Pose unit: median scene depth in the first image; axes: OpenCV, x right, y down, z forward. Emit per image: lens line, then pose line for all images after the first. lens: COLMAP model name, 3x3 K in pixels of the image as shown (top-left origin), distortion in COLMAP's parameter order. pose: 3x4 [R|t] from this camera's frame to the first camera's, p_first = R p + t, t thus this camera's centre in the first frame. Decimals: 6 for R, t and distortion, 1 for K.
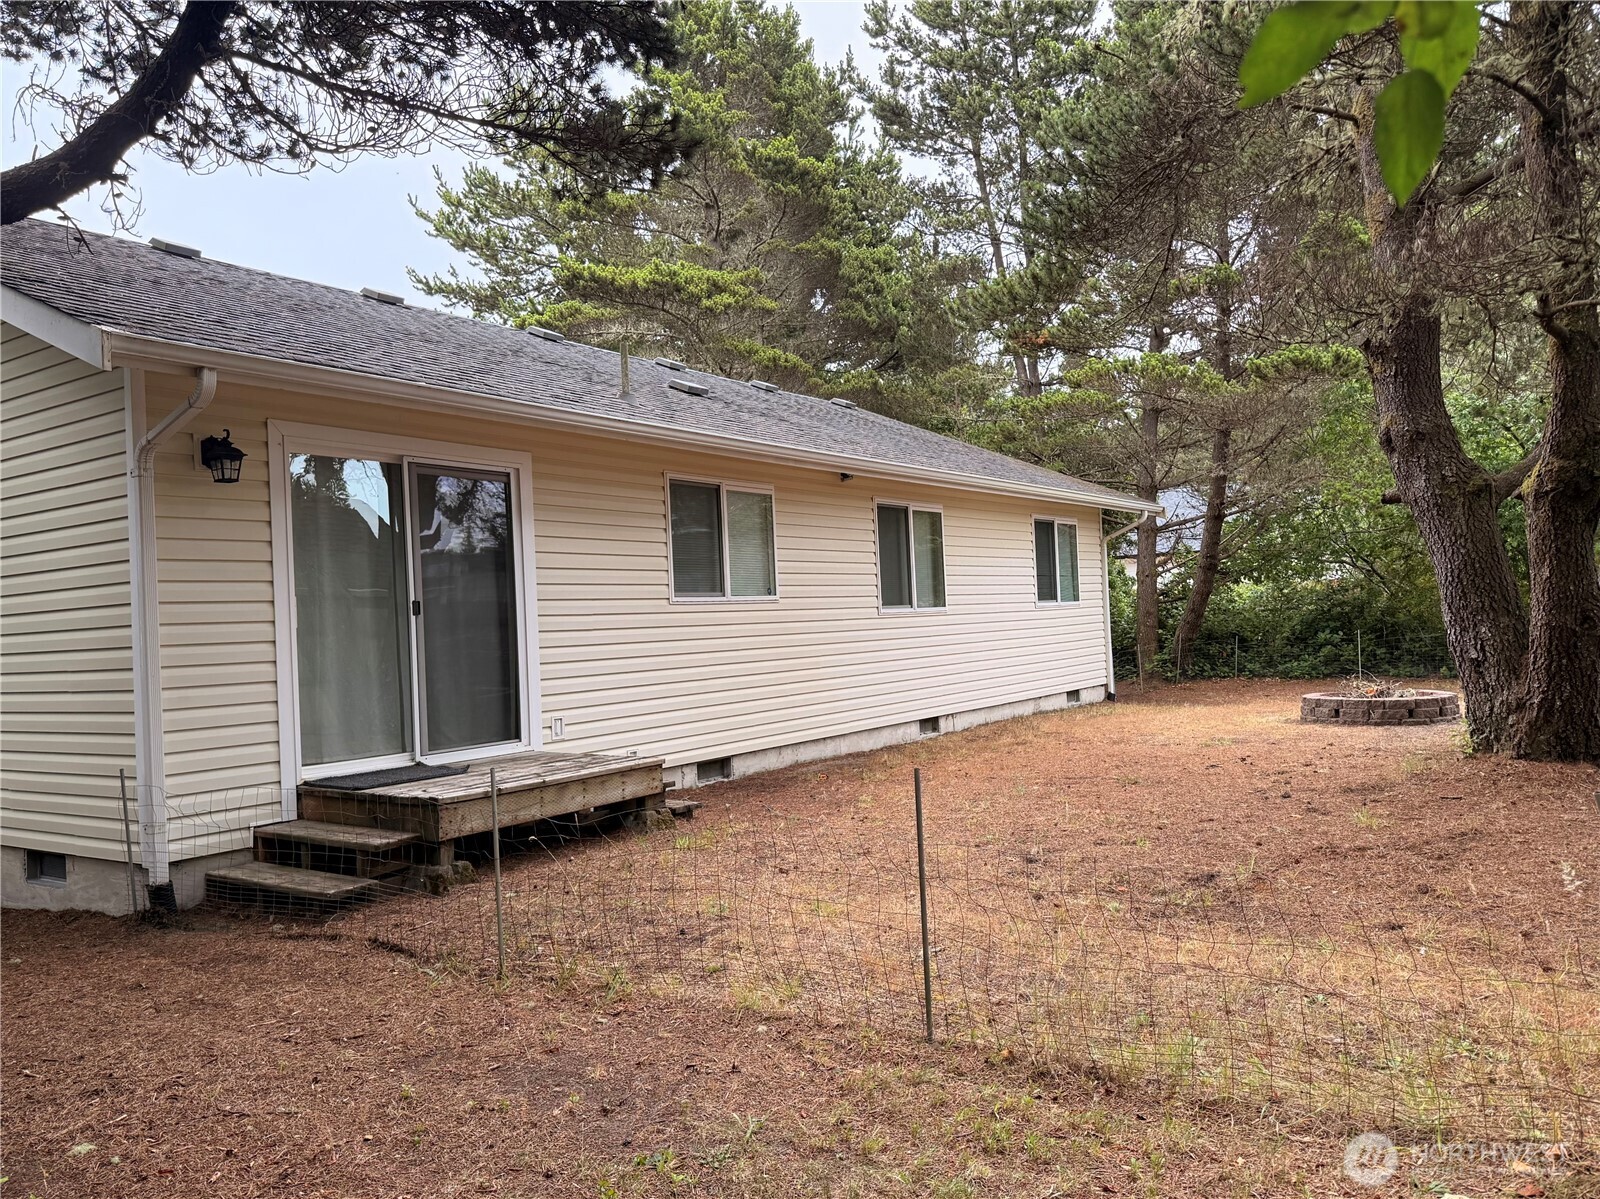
lens RADIAL K [[1204.8, 0, 803.0], [0, 1204.8, 610.6], [0, 0, 1]] dist [0.061511, -0.045990]
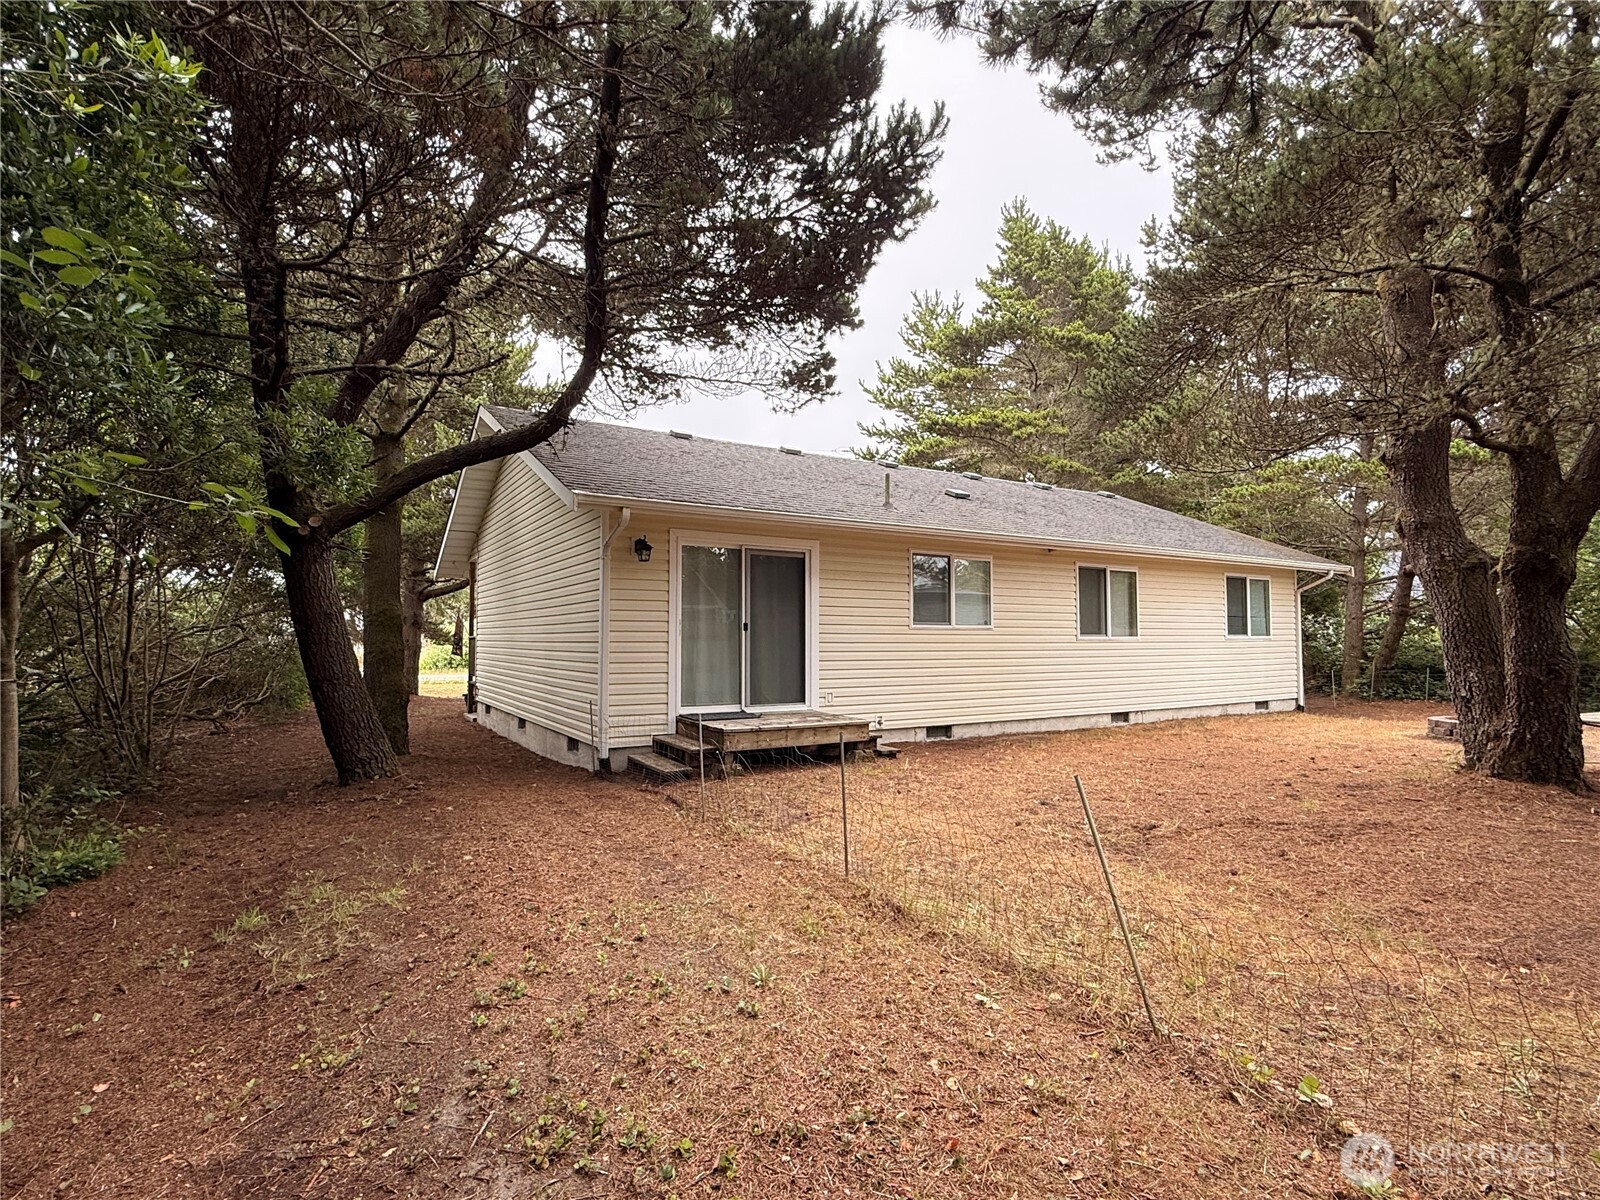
lens RADIAL K [[780.9, 0, 801.2], [0, 780.9, 598.7], [0, 0, 1]] dist [-0.000136, 0.000419]
pose [[0.908529, 0.022127, -0.417236, 0.163743], [-0.036420, 0.998990, -0.026324, -0.010737], [0.416232, 0.039112, 0.908417, -0.031534]]
